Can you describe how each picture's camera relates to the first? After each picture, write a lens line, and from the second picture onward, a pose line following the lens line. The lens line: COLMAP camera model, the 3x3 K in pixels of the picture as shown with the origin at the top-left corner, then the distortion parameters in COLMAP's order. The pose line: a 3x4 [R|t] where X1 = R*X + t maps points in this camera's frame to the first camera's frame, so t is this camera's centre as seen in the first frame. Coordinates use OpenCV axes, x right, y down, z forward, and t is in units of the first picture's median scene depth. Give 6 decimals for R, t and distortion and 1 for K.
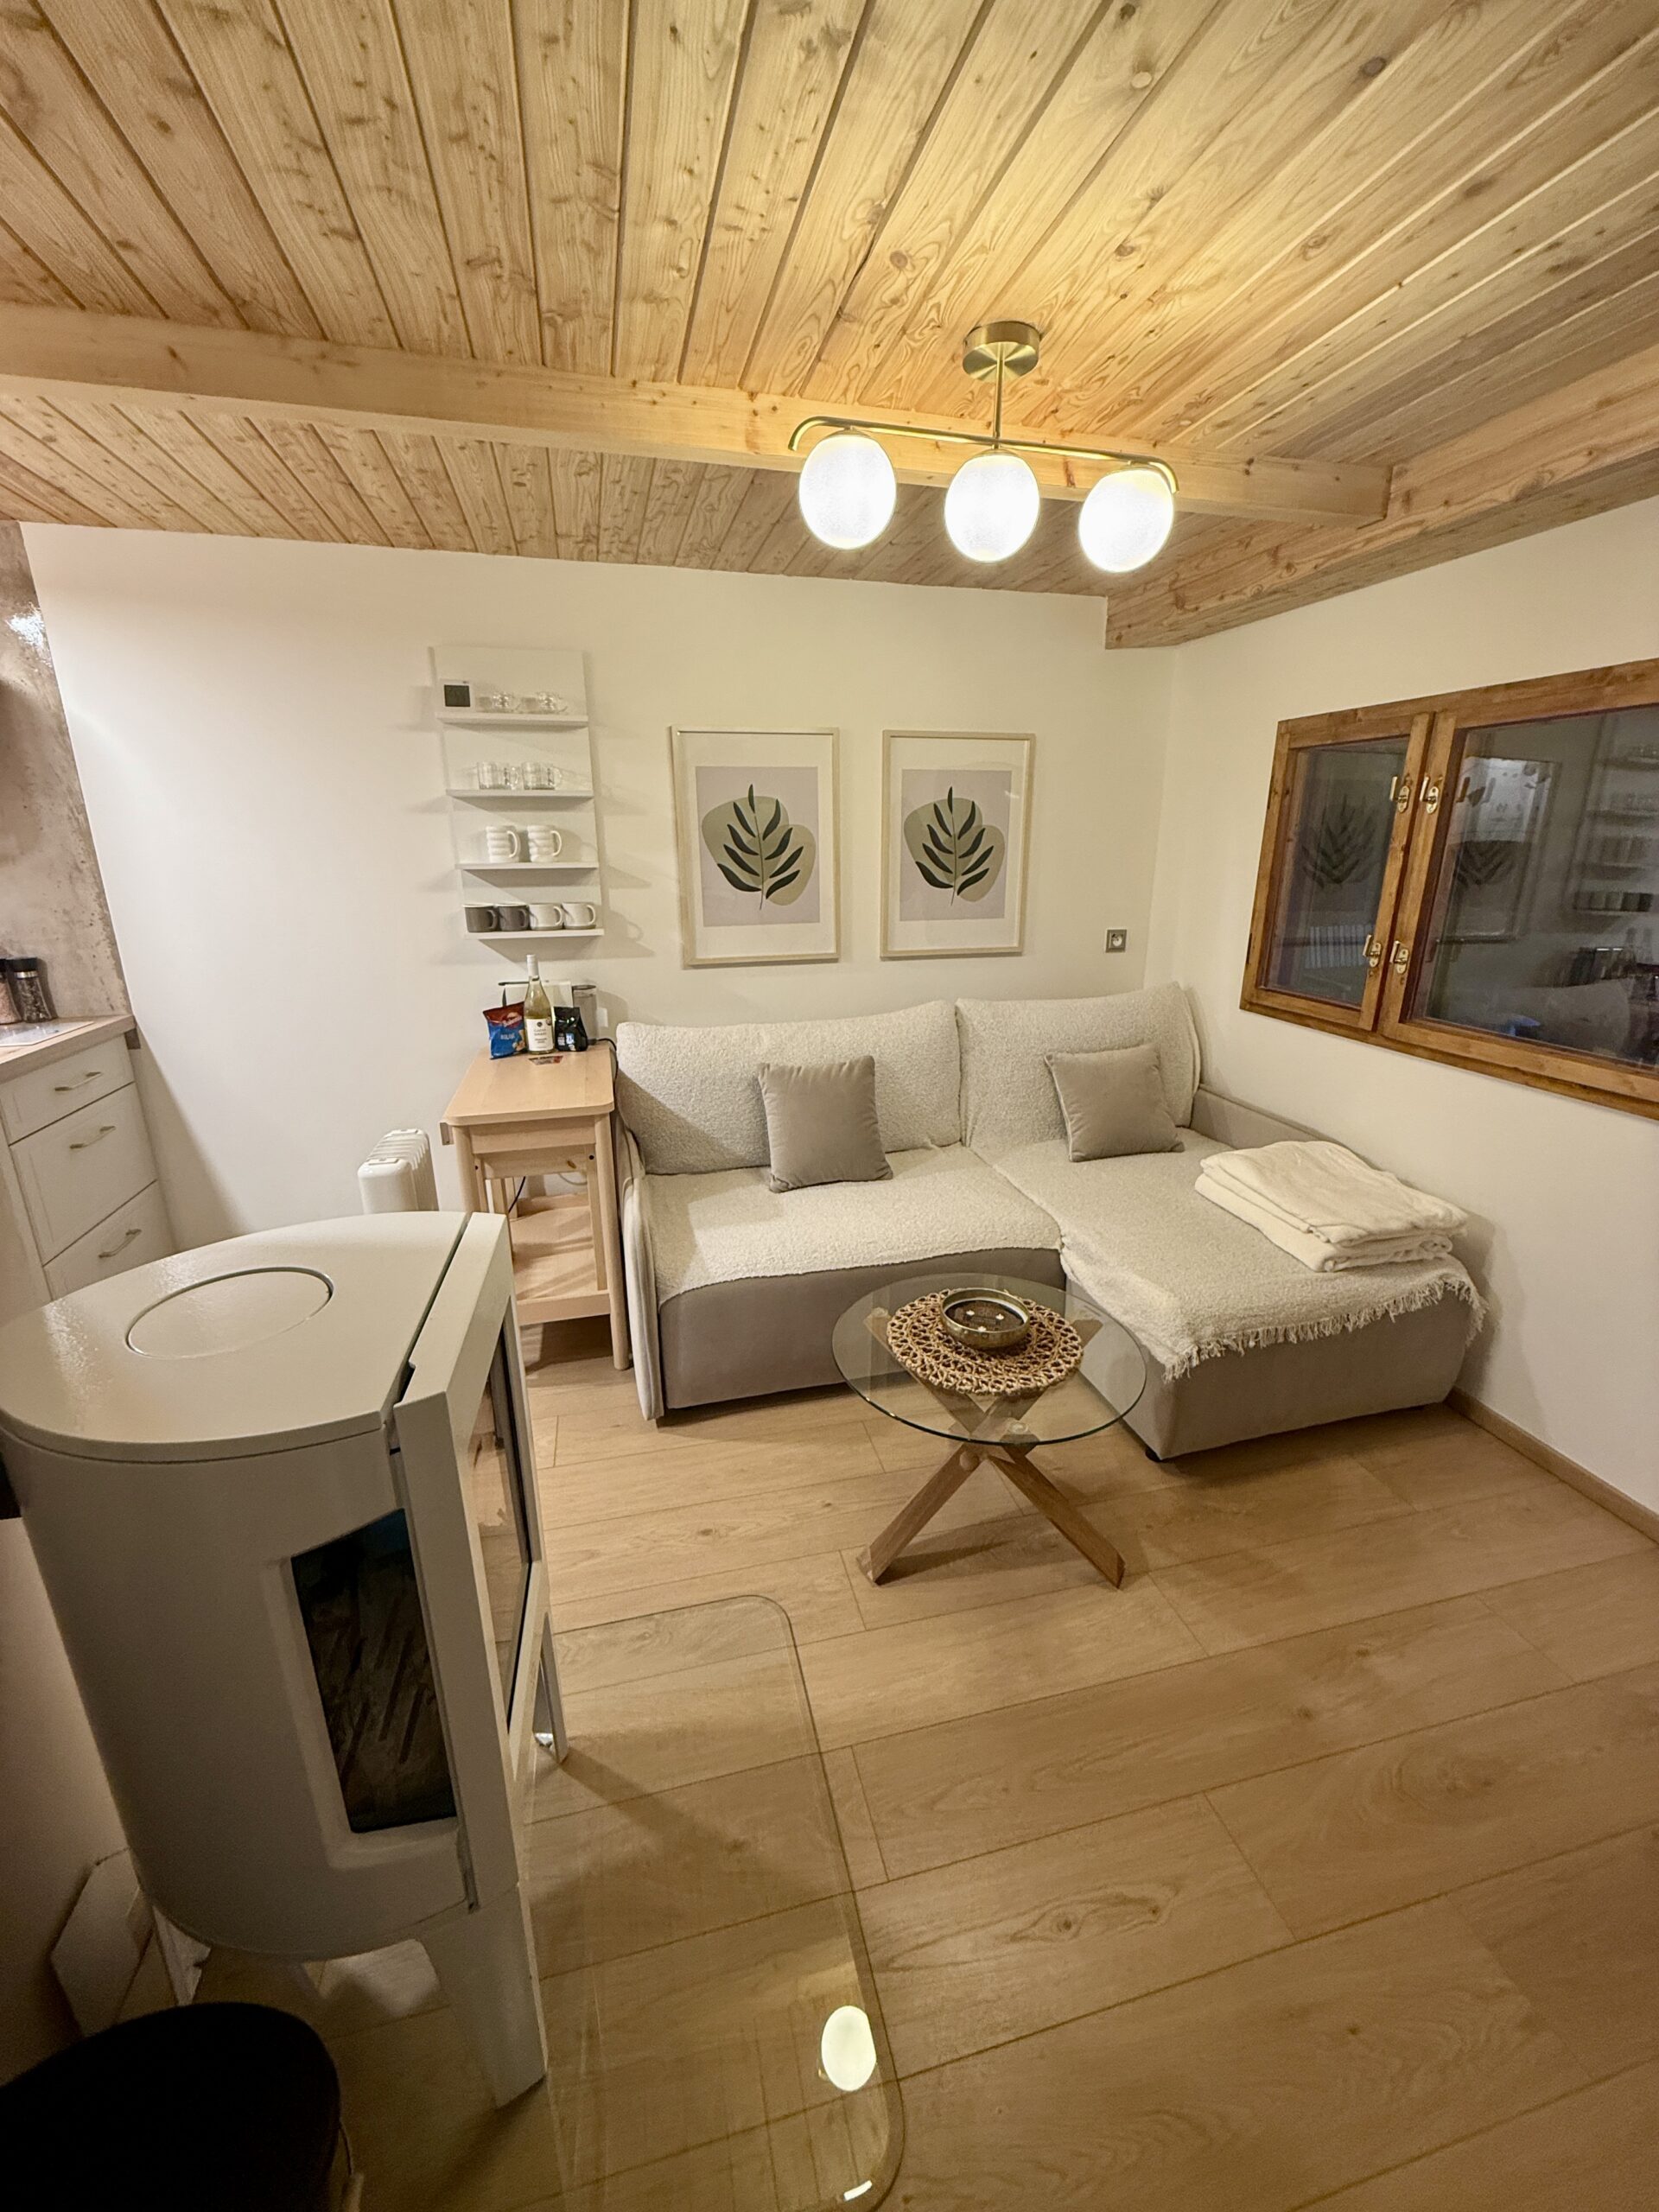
lens RADIAL K [[886.6, 0, 814.5], [0, 886.6, 1108.4], [0, 0, 1]] dist [-0.000583, 0.000134]
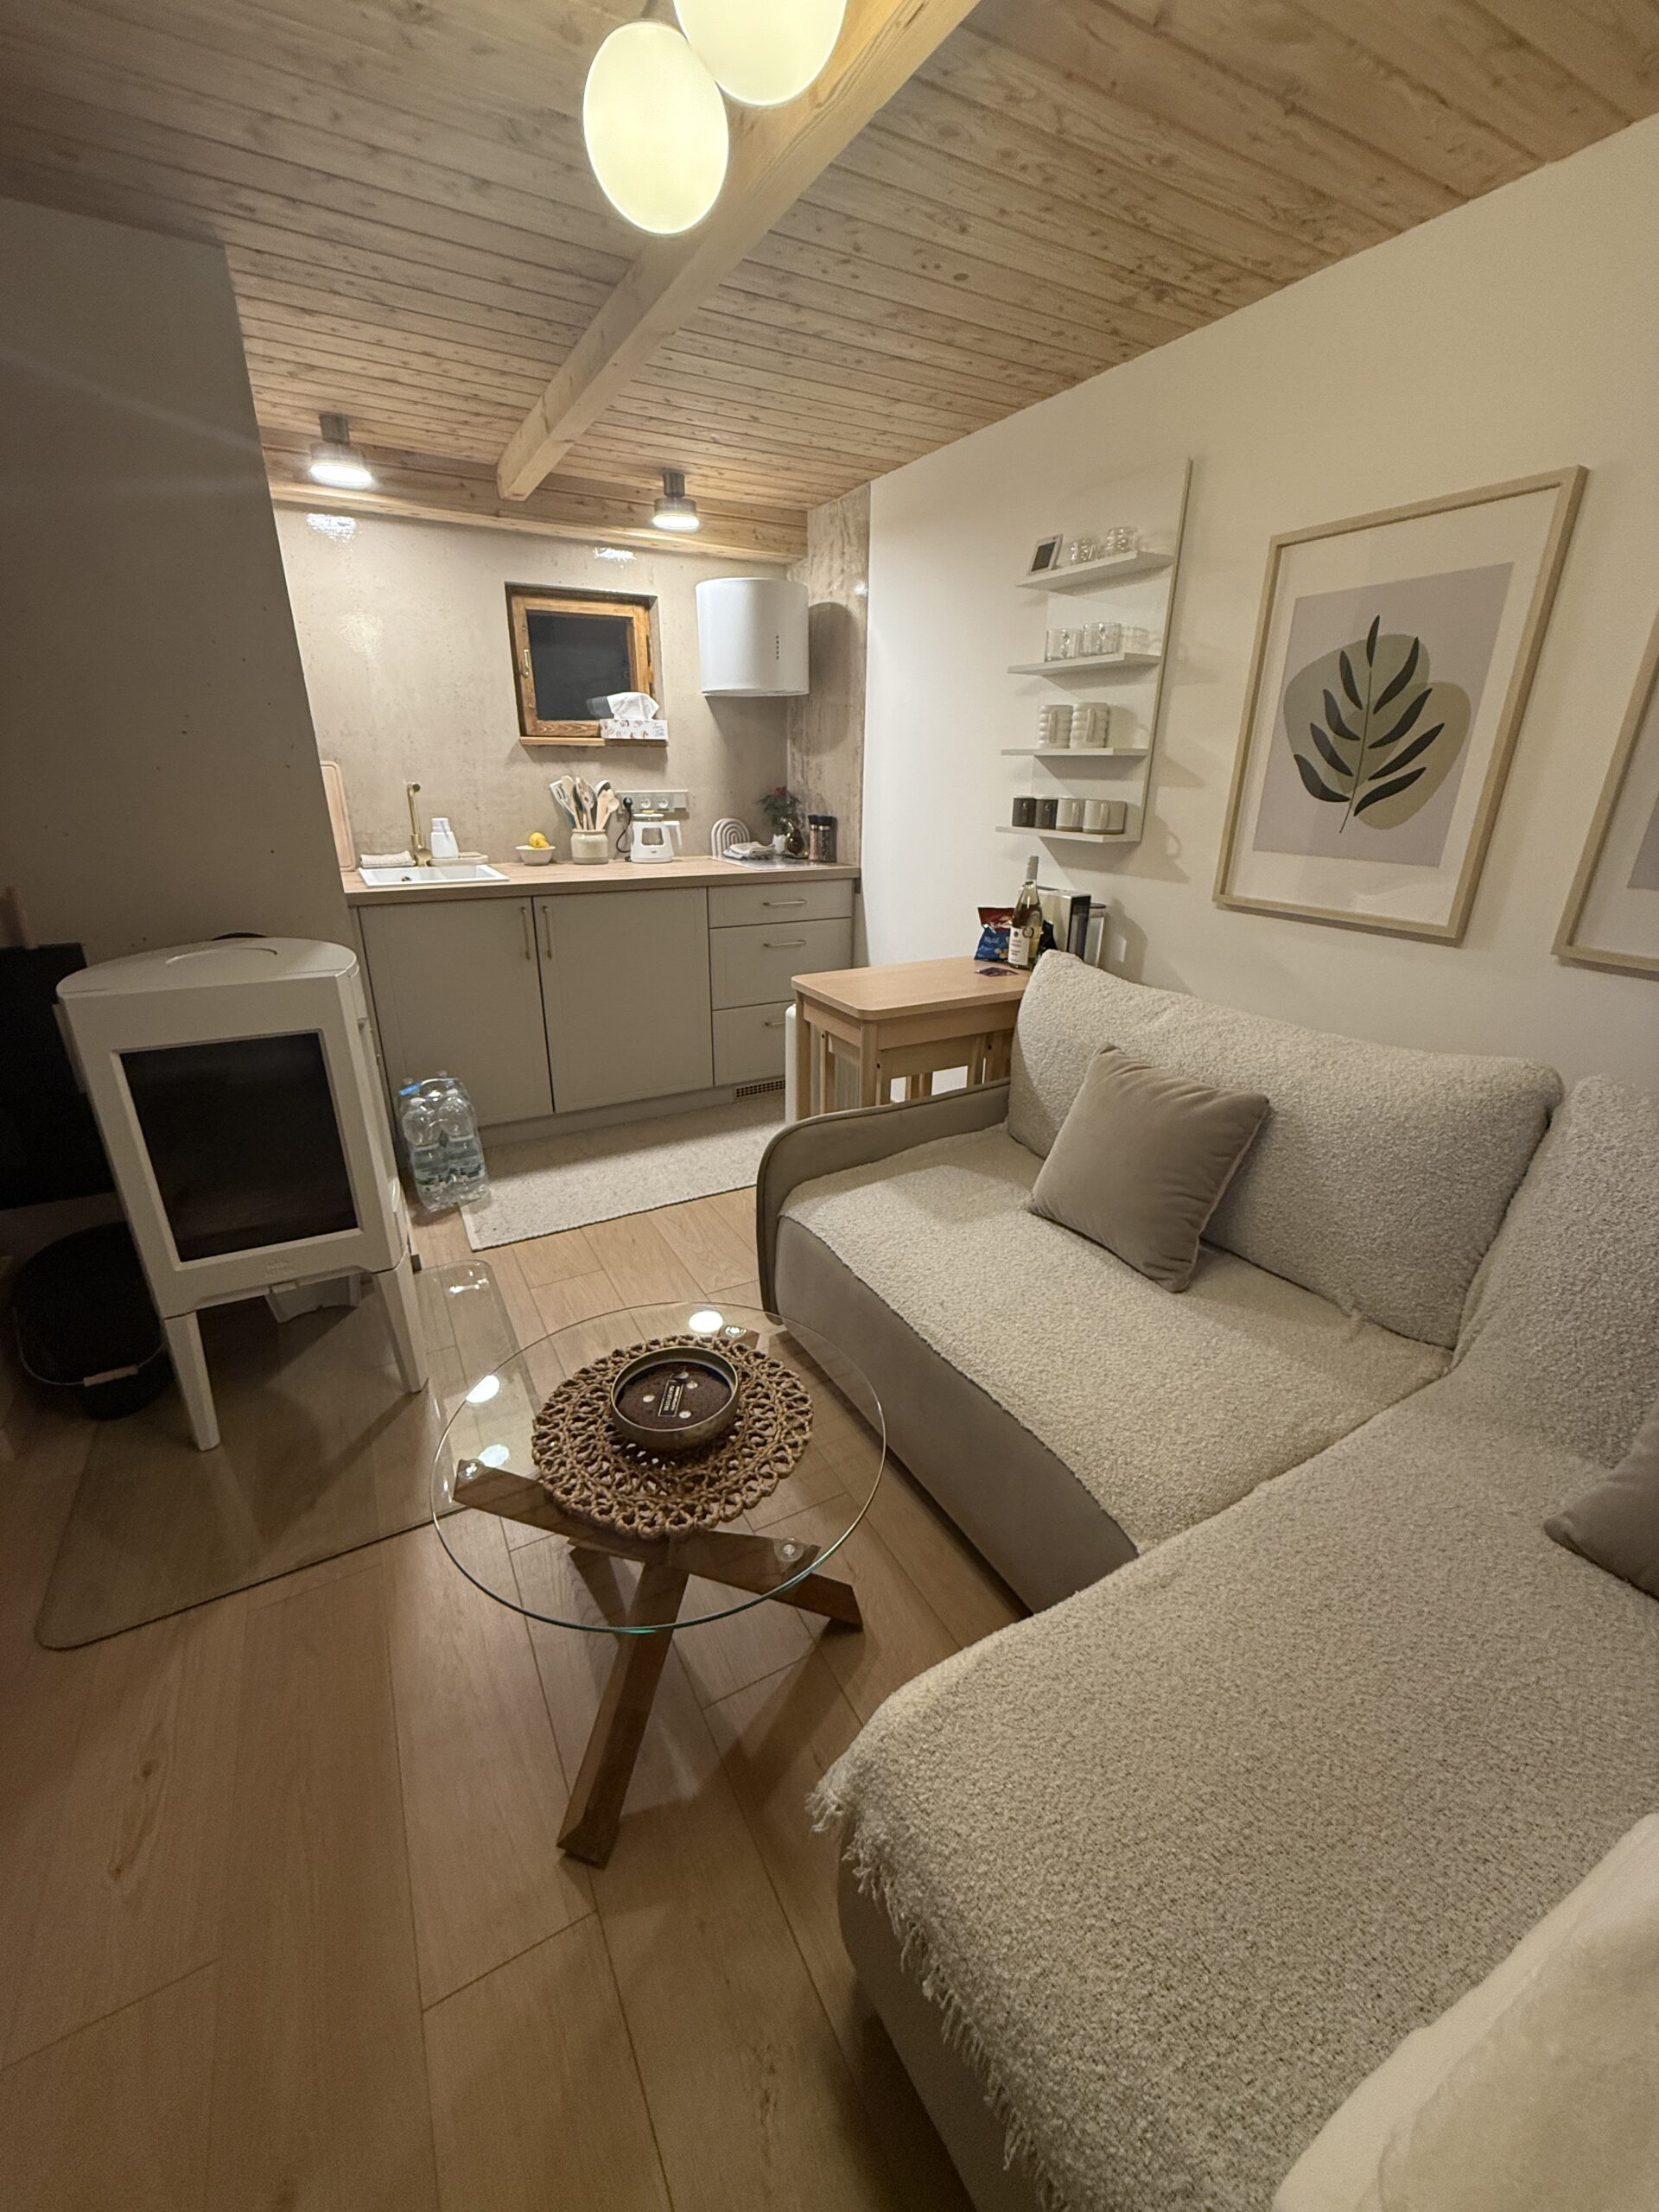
lens RADIAL K [[874.7, 0, 829.5], [0, 874.7, 1106.0], [0, 0, 1]] dist [-0.002918, -0.000121]
pose [[0.262544, 0.360887, -0.894892, 0.499024], [-0.290008, 0.914059, 0.283534, -0.132492], [0.920308, 0.185086, 0.344641, 0.553283]]
